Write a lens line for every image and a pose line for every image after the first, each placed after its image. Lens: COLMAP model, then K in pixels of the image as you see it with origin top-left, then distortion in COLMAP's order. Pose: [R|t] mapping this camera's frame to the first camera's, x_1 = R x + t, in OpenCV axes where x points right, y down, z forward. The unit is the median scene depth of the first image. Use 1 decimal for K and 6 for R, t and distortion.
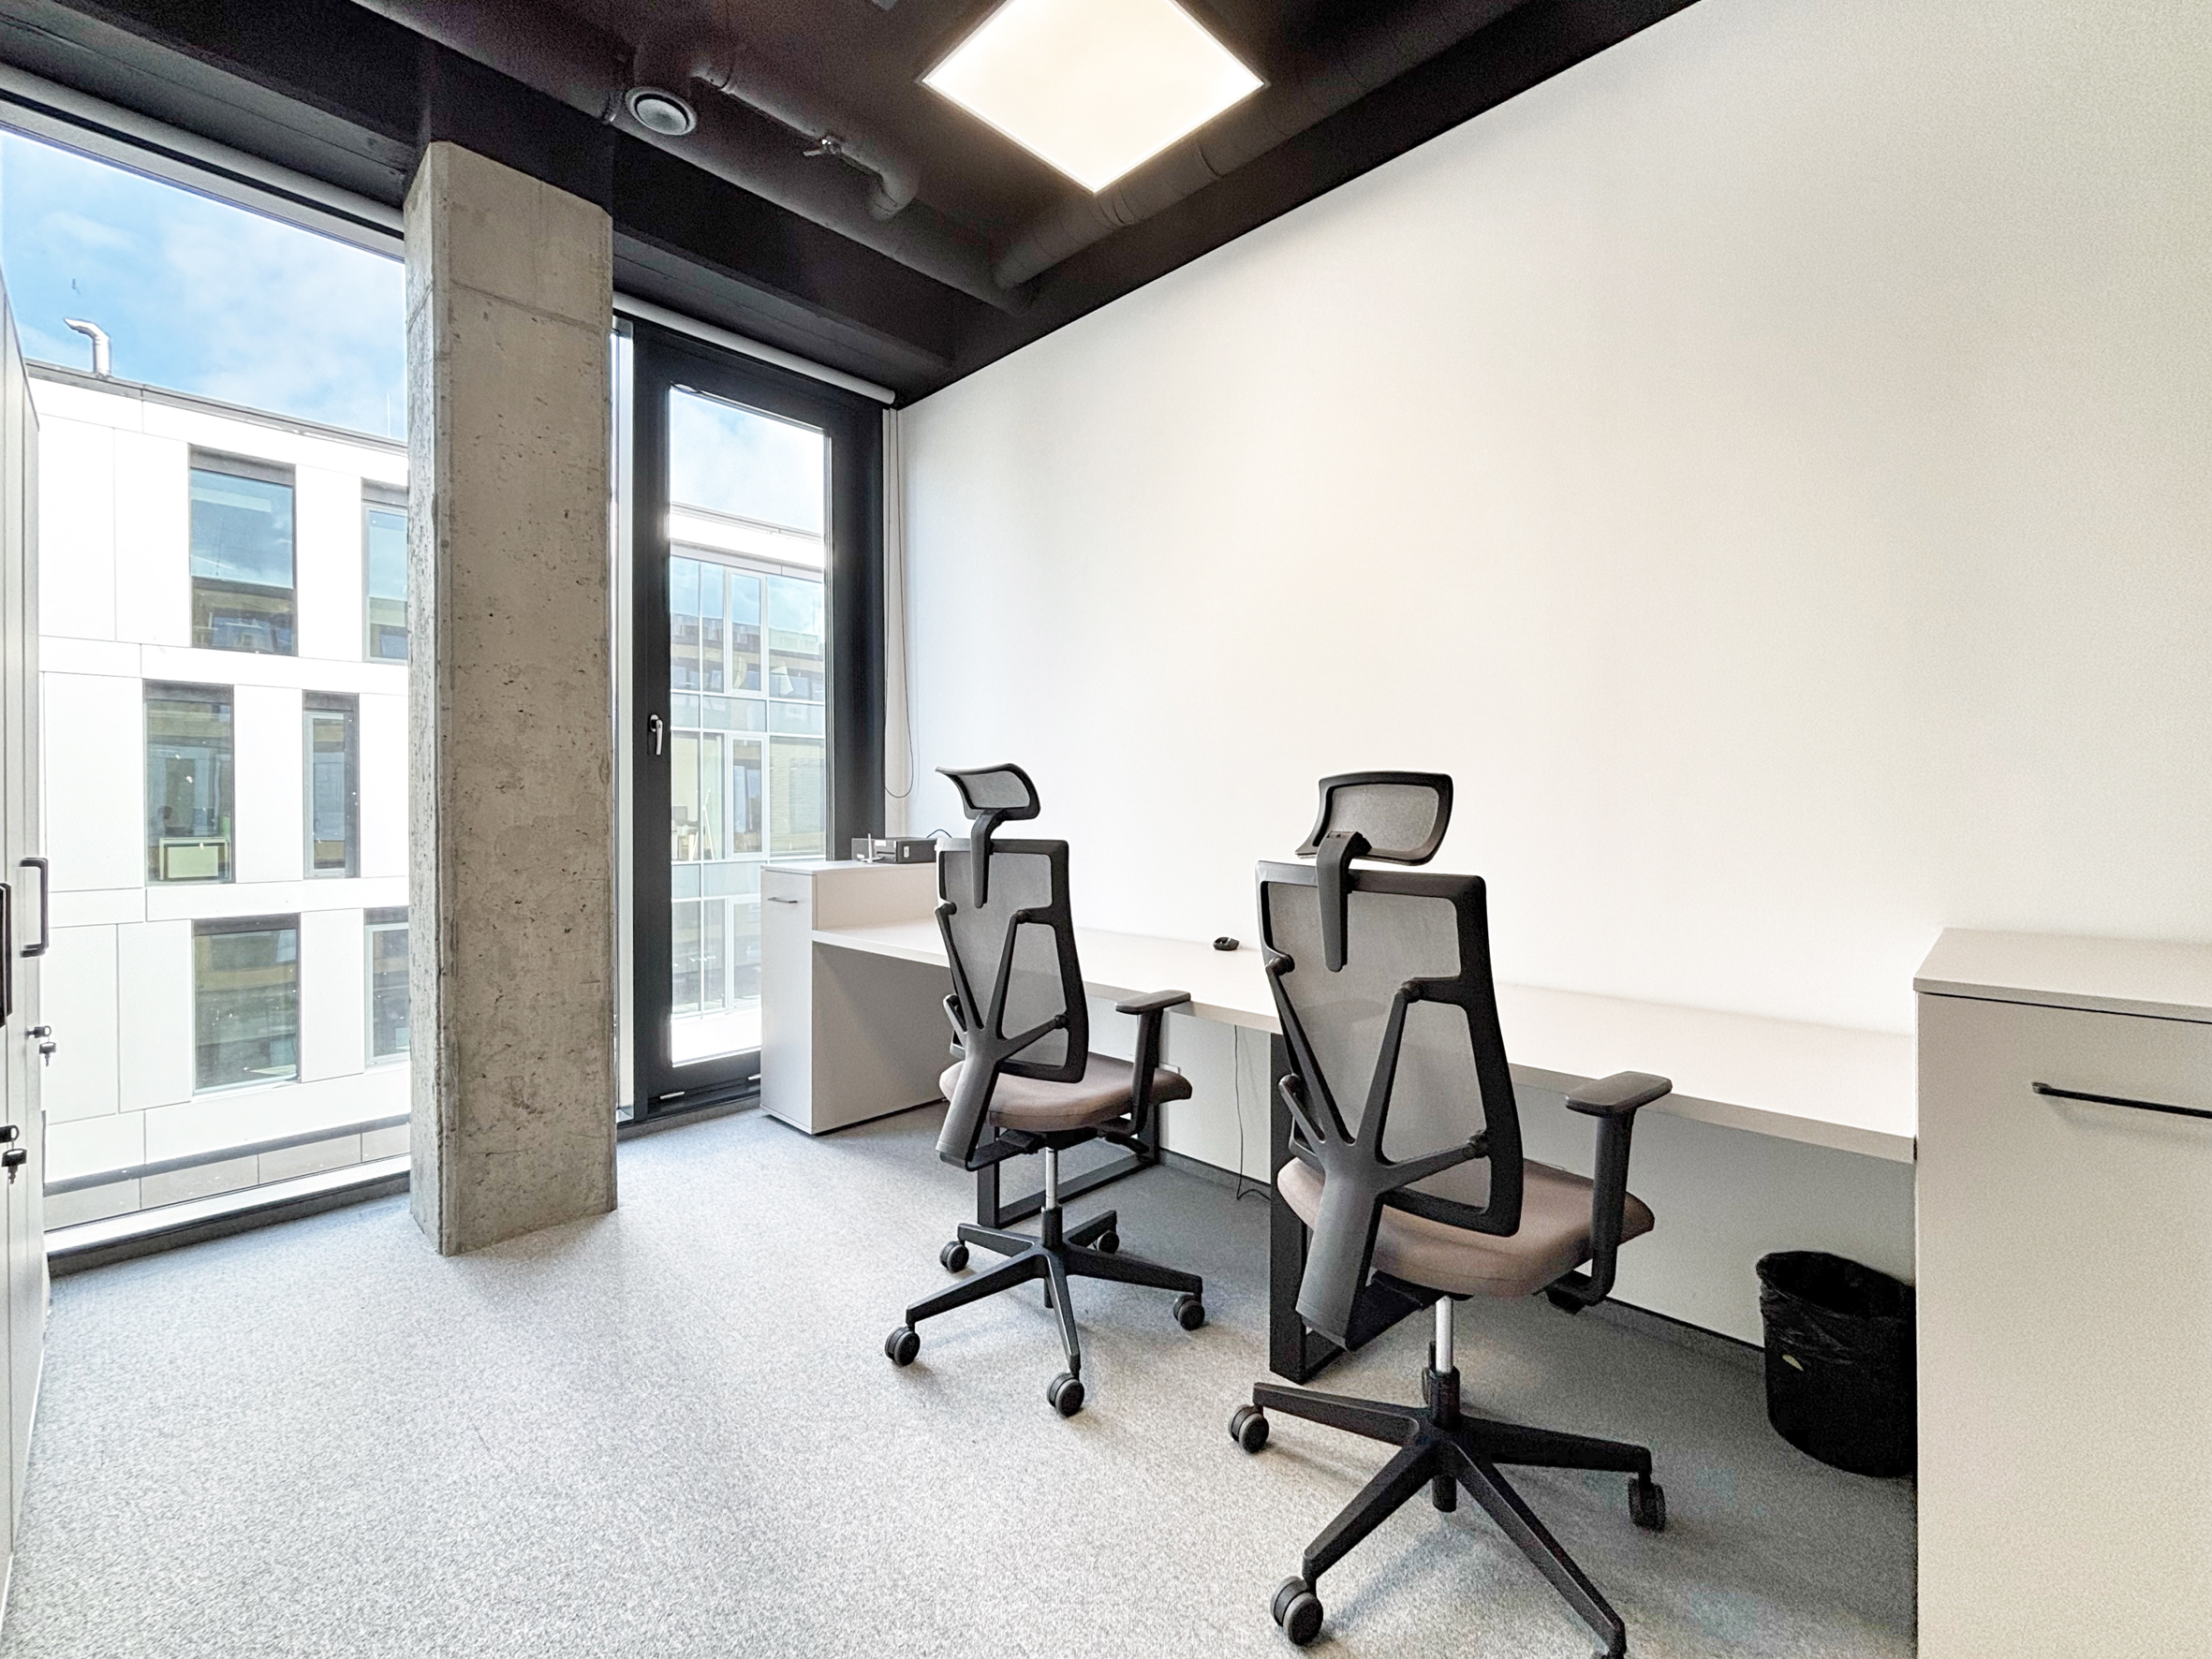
lens RADIAL K [[904.1, 0, 1106.0], [0, 904.1, 829.5], [0, 0, 1]] dist [0.000162, 0.000044]
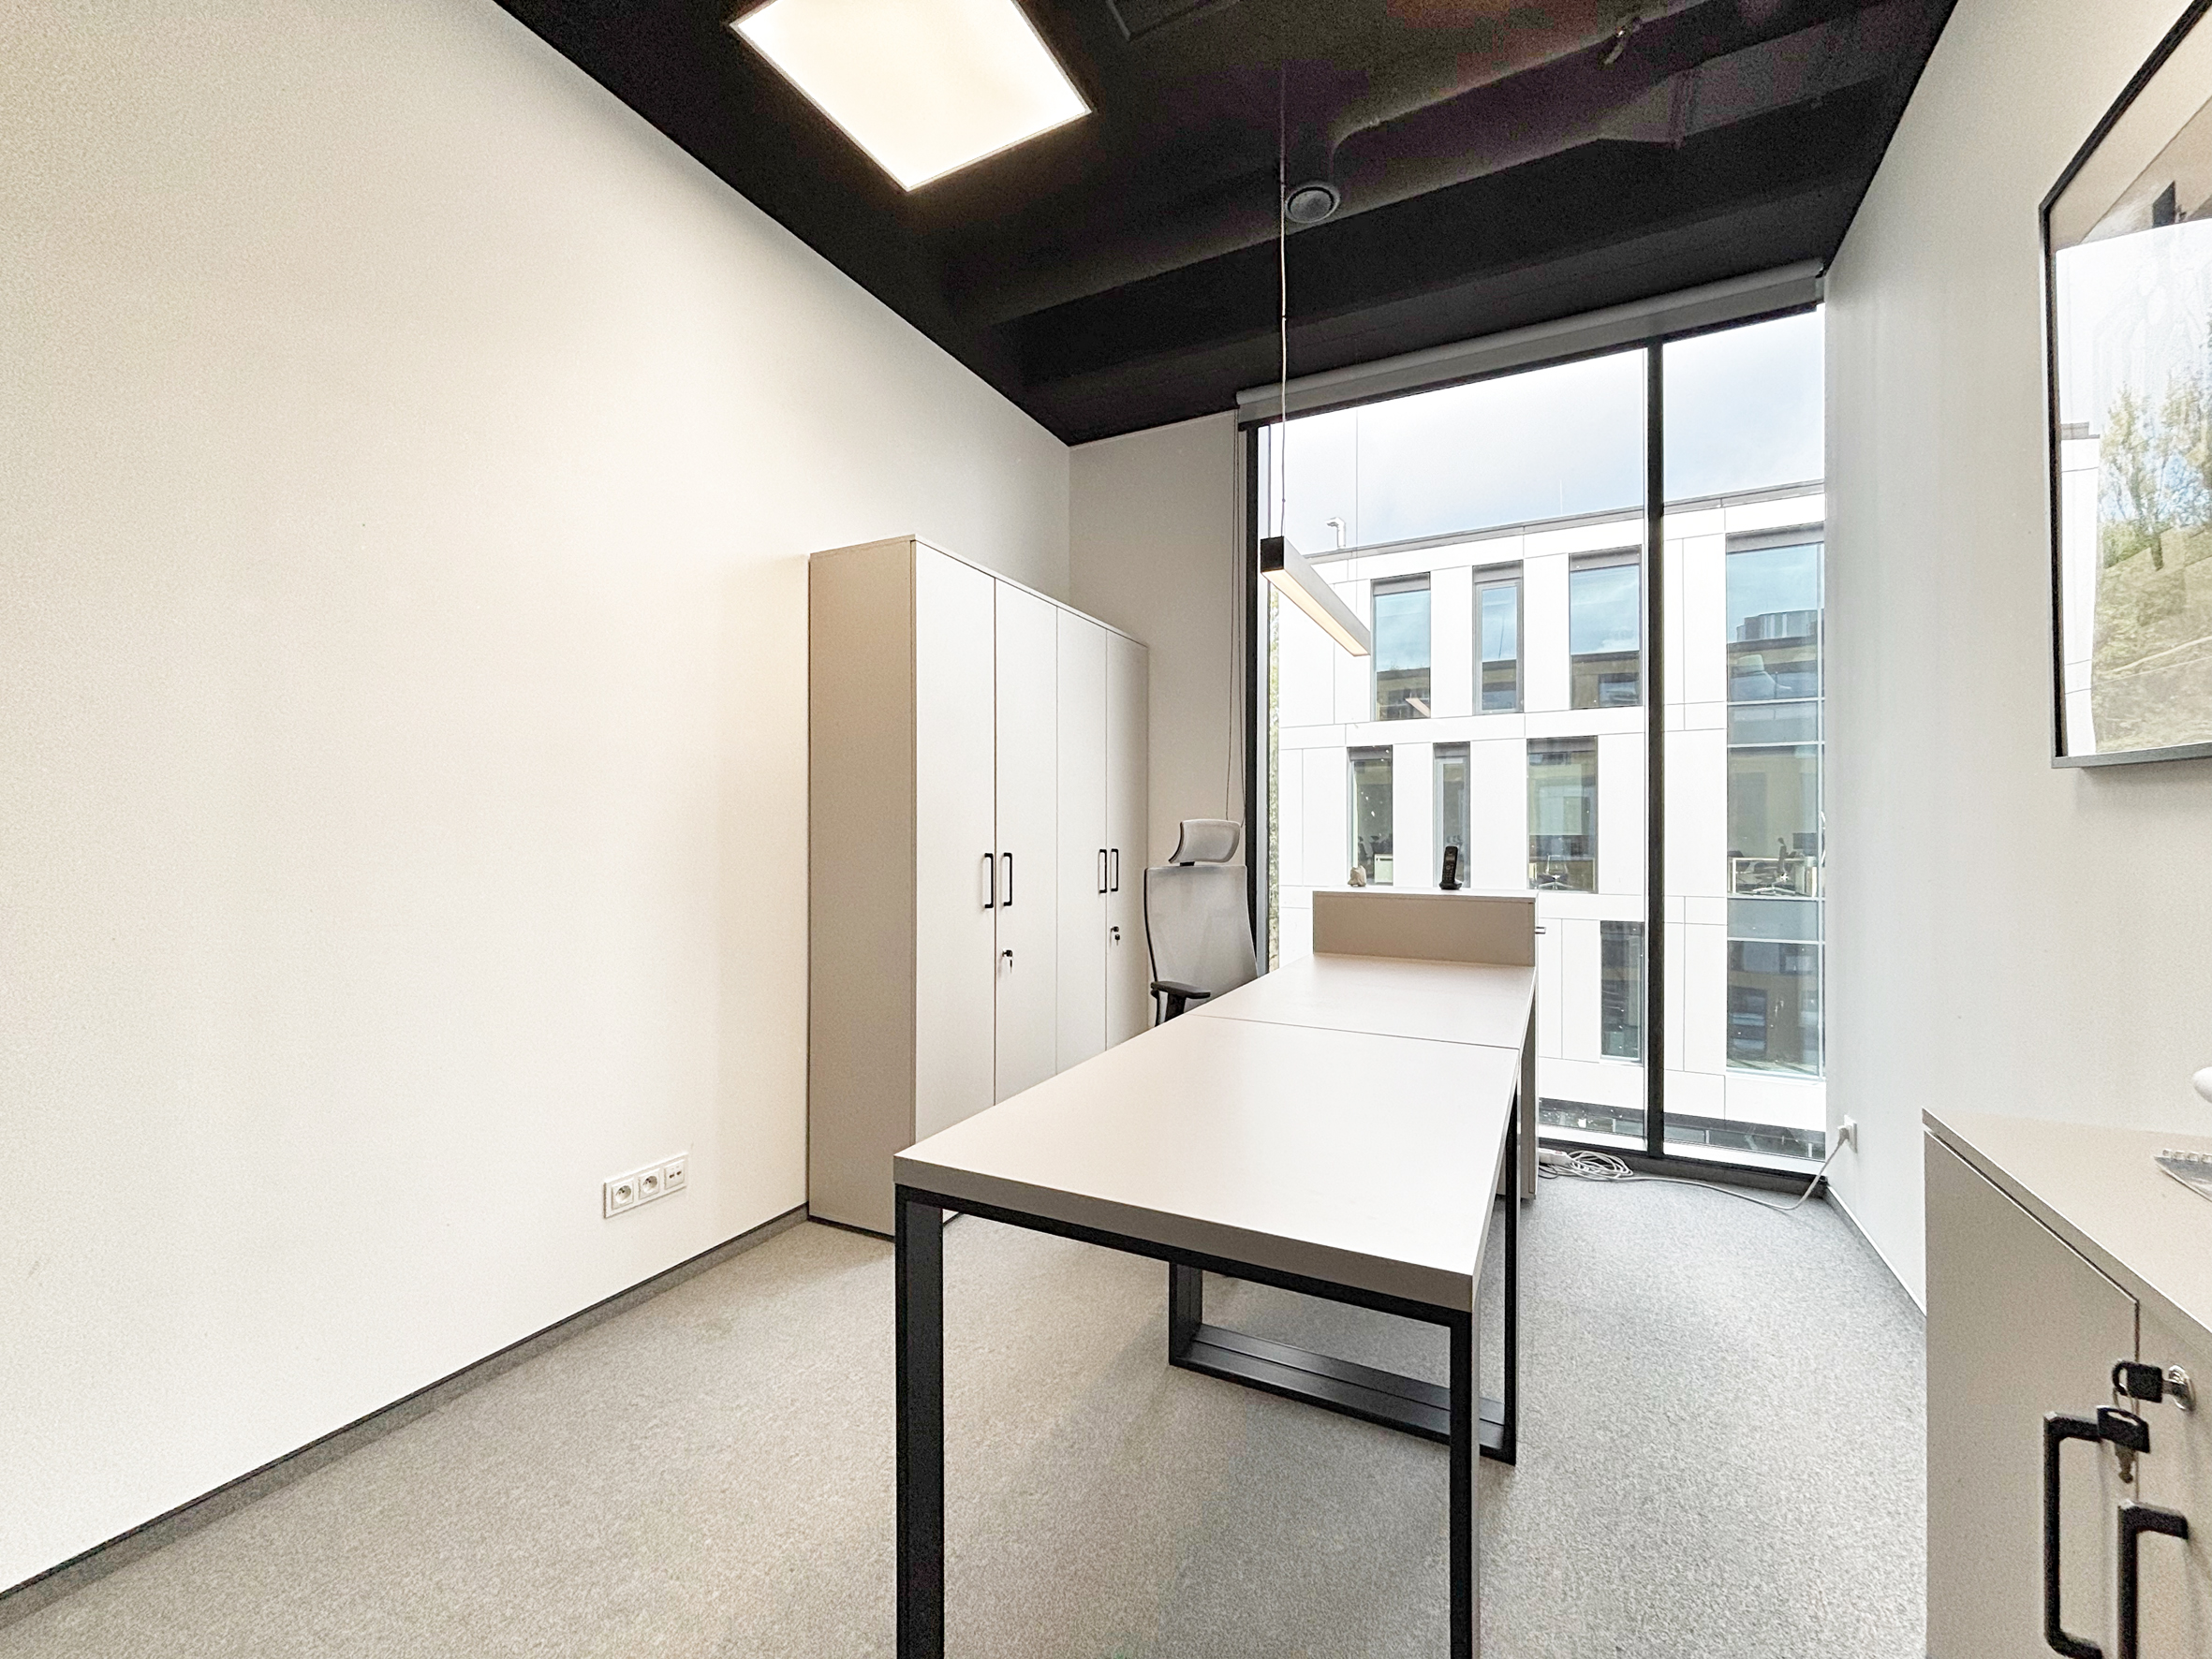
lens RADIAL K [[878.3, 0, 1106.0], [0, 878.3, 829.5], [0, 0, 1]] dist [0.000511, 0.000062]
pose [[0.270009, 0.004465, -0.962847, 0.206325], [-0.031103, 0.999508, -0.004087, -0.011239], [0.962355, 0.031051, 0.270015, 0.220734]]
